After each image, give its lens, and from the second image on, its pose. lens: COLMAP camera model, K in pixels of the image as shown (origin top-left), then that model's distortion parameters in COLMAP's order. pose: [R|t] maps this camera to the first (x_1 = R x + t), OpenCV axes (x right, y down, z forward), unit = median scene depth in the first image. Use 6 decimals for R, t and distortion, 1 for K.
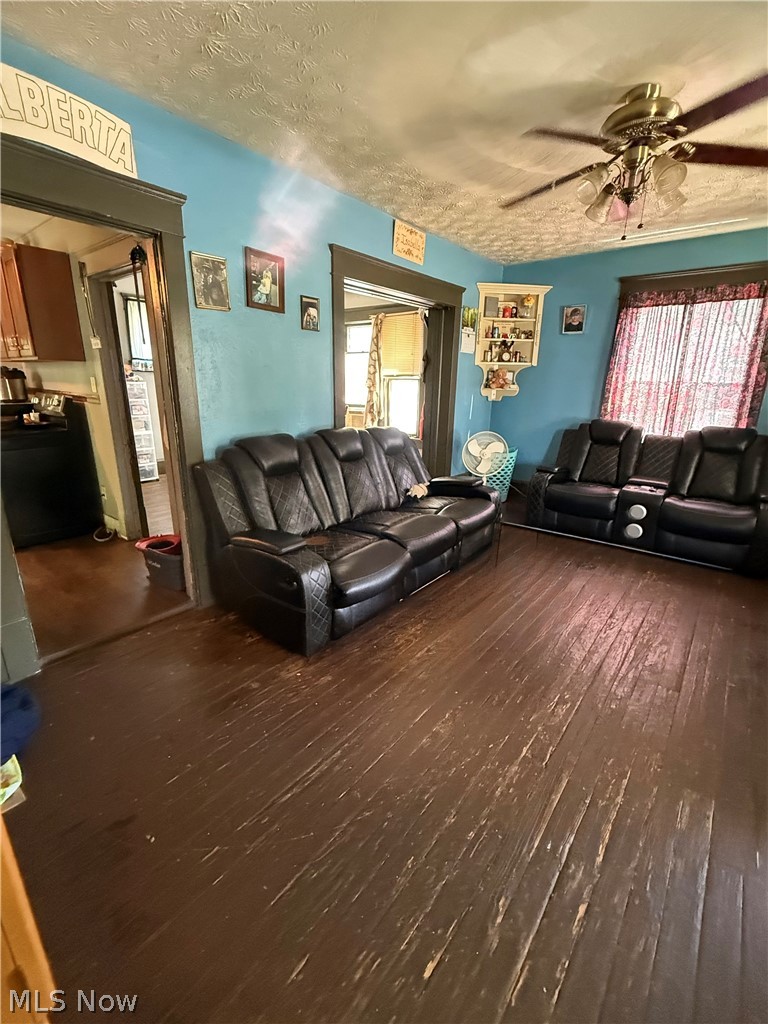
lens RADIAL K [[444.9, 0, 384.0], [0, 444.9, 512.0], [0, 0, 1]] dist [0.001402, -0.000453]
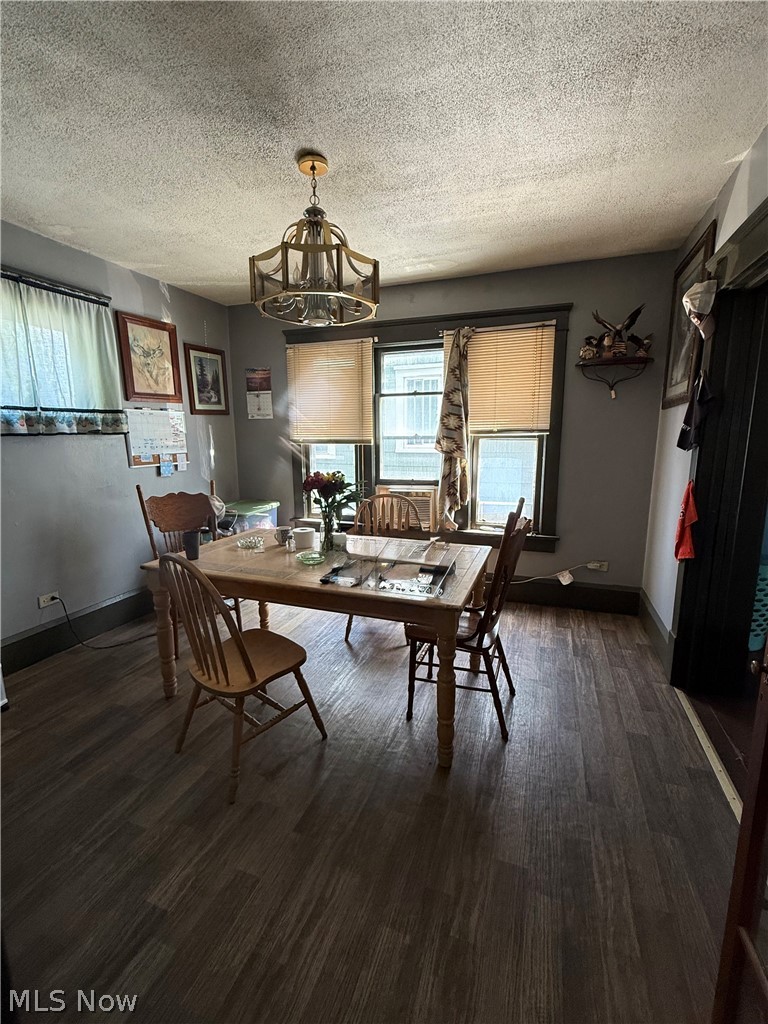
lens RADIAL K [[444.9, 0, 384.0], [0, 444.9, 512.0], [0, 0, 1]] dist [0.001402, -0.000453]
pose [[0.945304, -0.079860, 0.316264, -0.474711], [0.115673, 0.988627, -0.096103, -0.254357], [-0.304993, 0.127430, 0.943791, 0.795514]]
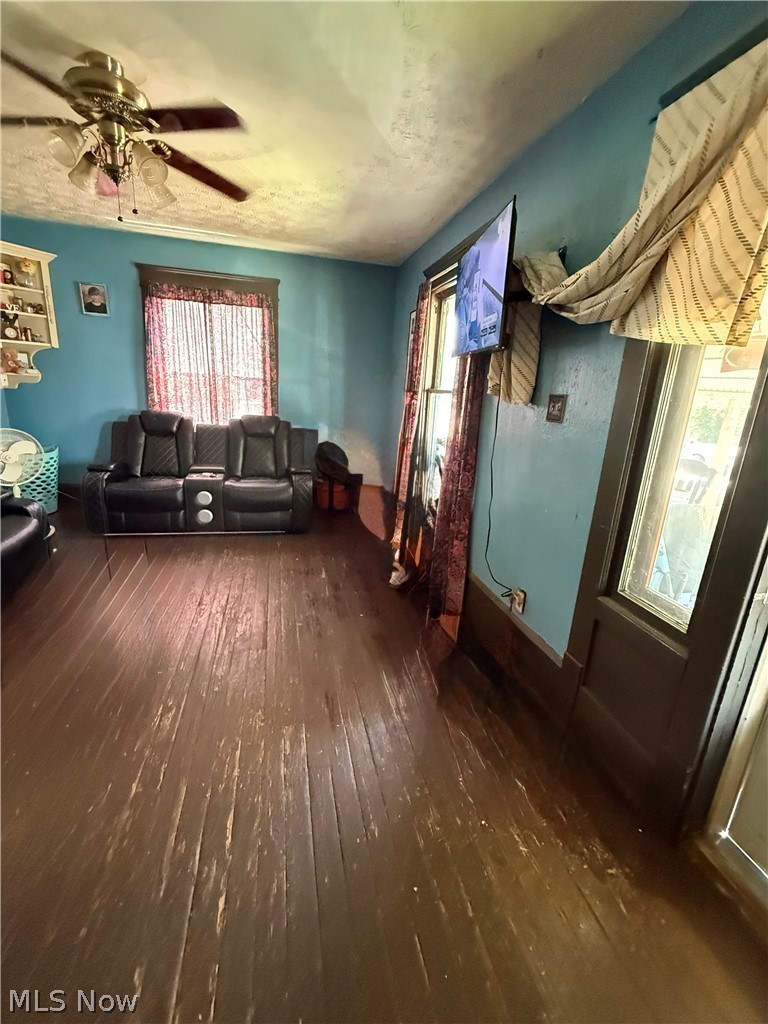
lens RADIAL K [[444.9, 0, 384.0], [0, 444.9, 512.0], [0, 0, 1]] dist [0.001402, -0.000453]
pose [[0.617489, -0.191623, 0.762881, 0.022771], [0.174328, 0.979092, 0.104828, -0.004060], [-0.767018, 0.068262, 0.637984, 0.005028]]
